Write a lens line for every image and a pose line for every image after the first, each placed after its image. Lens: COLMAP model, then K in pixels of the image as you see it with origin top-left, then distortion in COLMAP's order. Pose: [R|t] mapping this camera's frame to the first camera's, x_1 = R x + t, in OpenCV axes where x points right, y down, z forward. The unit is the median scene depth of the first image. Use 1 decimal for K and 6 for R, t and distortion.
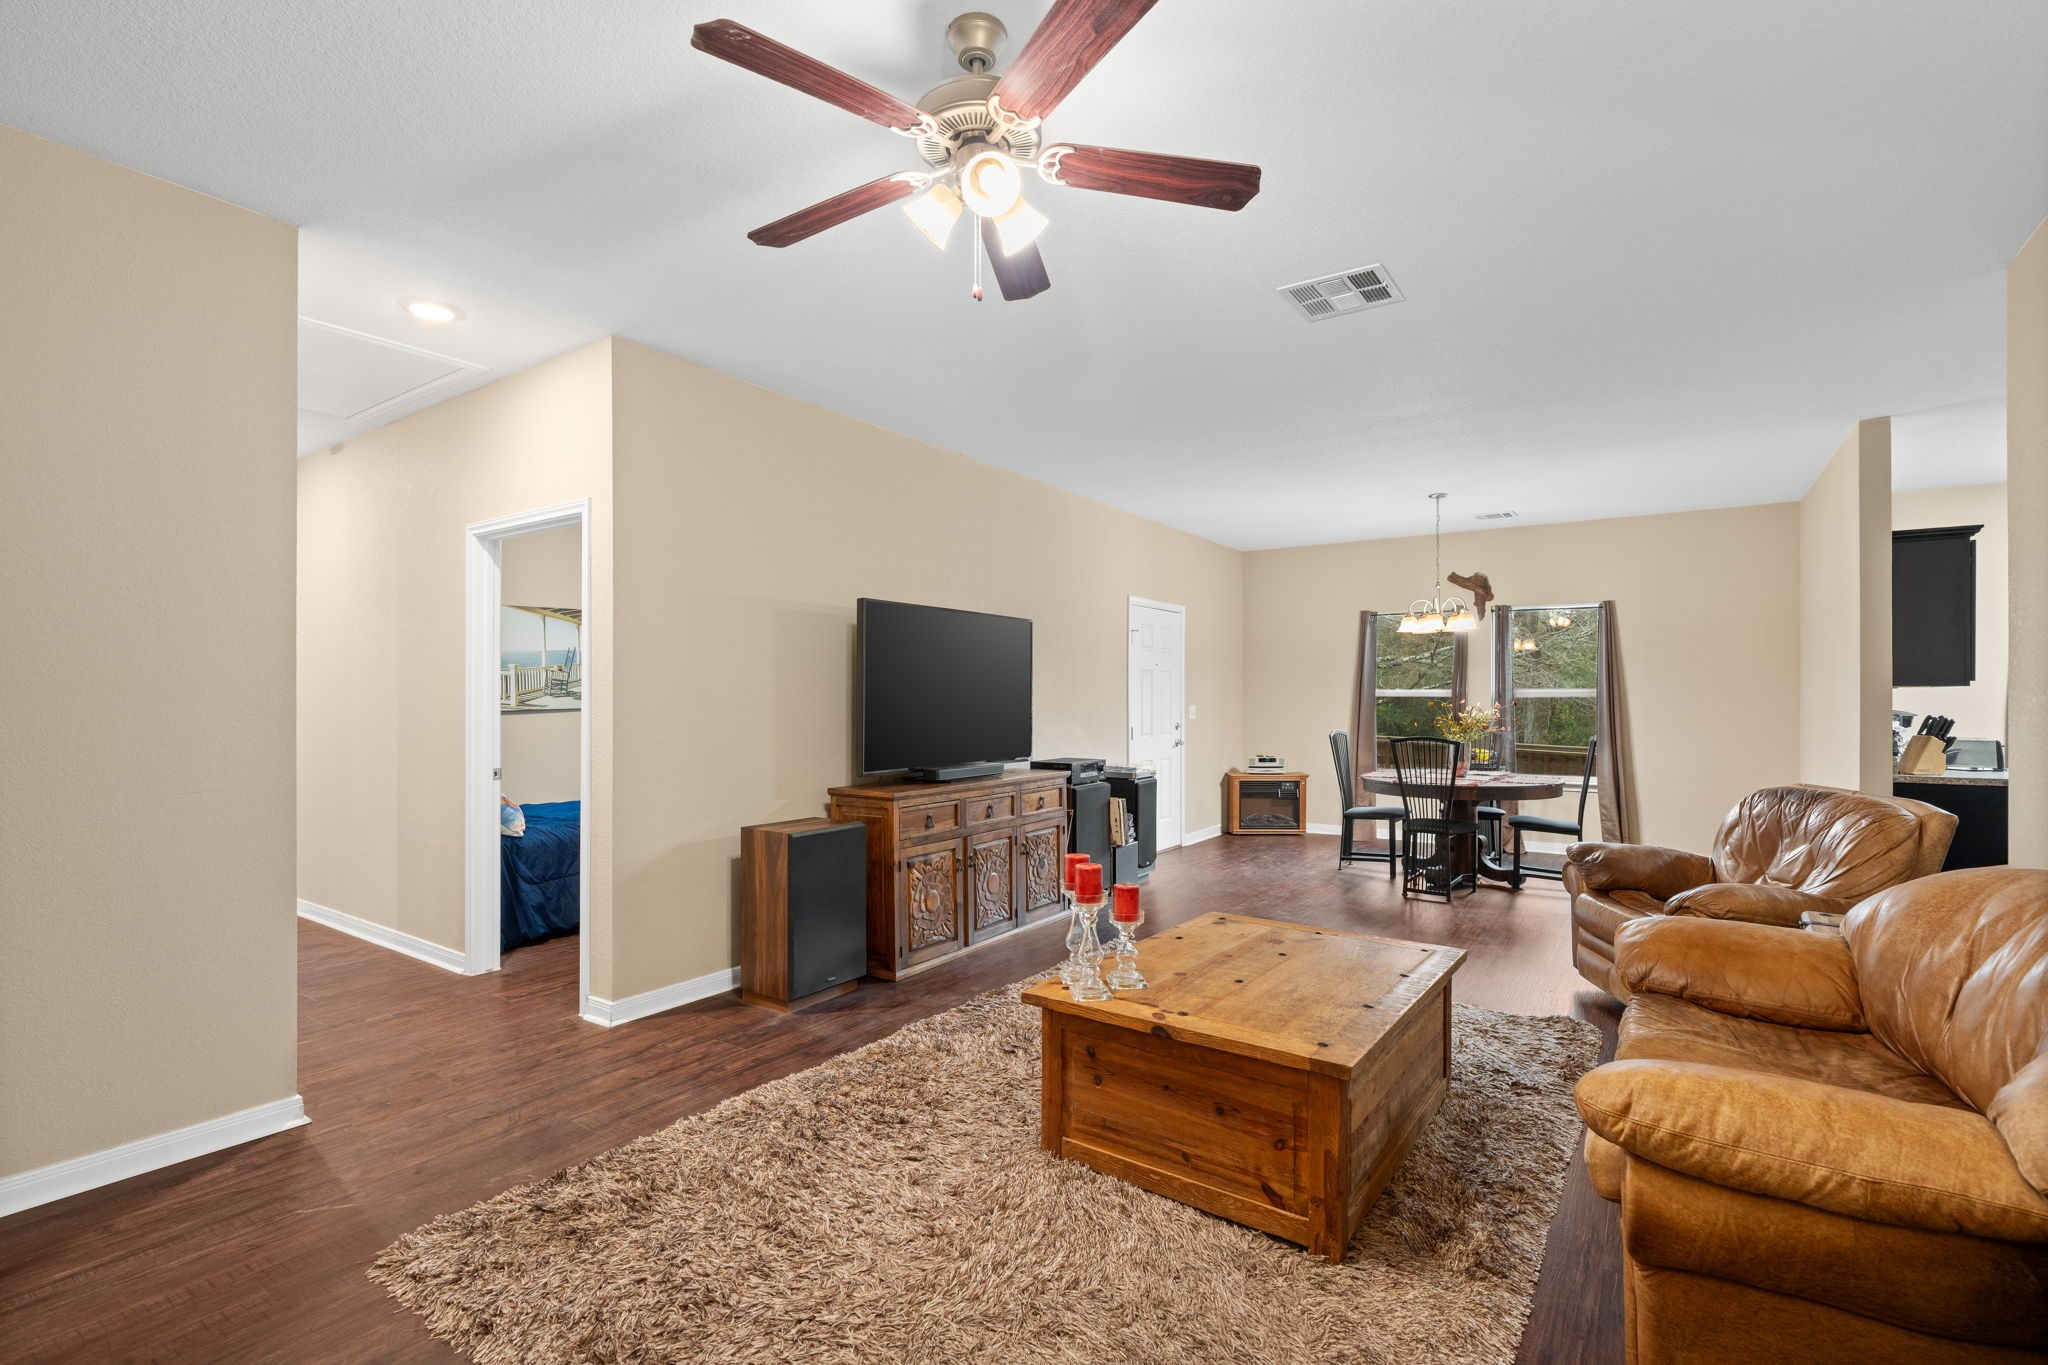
lens RADIAL K [[949.8, 0, 1014.2], [0, 949.8, 705.3], [0, 0, 1]] dist [0.000288, -0.000063]
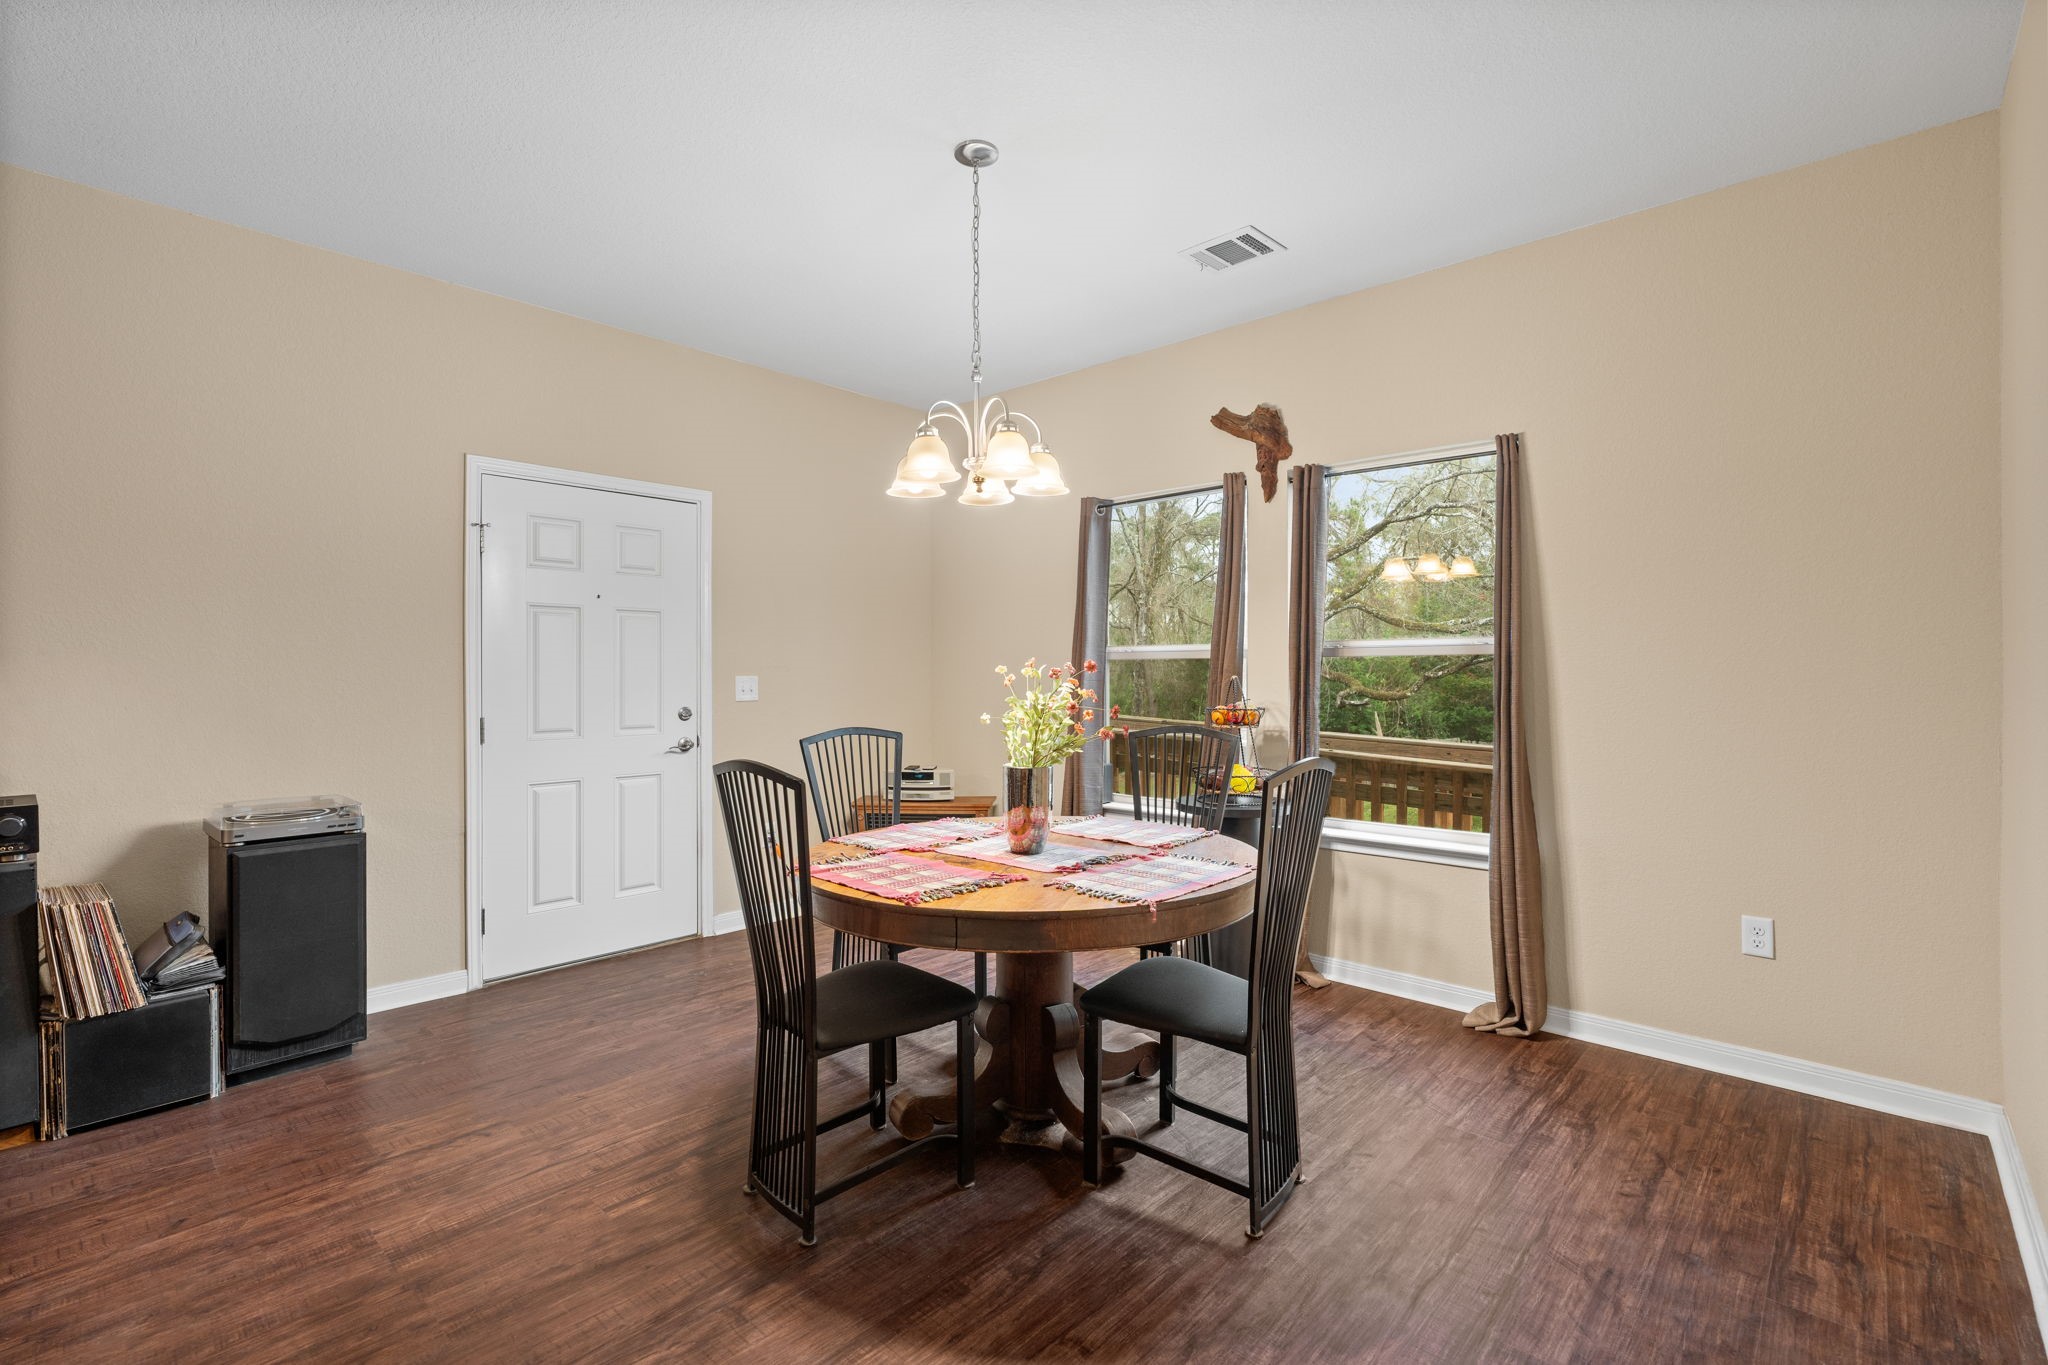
lens RADIAL K [[934.1, 0, 1024.0], [0, 934.1, 682.5], [0, 0, 1]] dist [0.000019, -0.000196]
pose [[0.990619, -0.002868, -0.136626, 0.519010], [0.003119, 0.999994, 0.001623, 0.003618], [0.136620, -0.002034, 0.990621, 0.608756]]
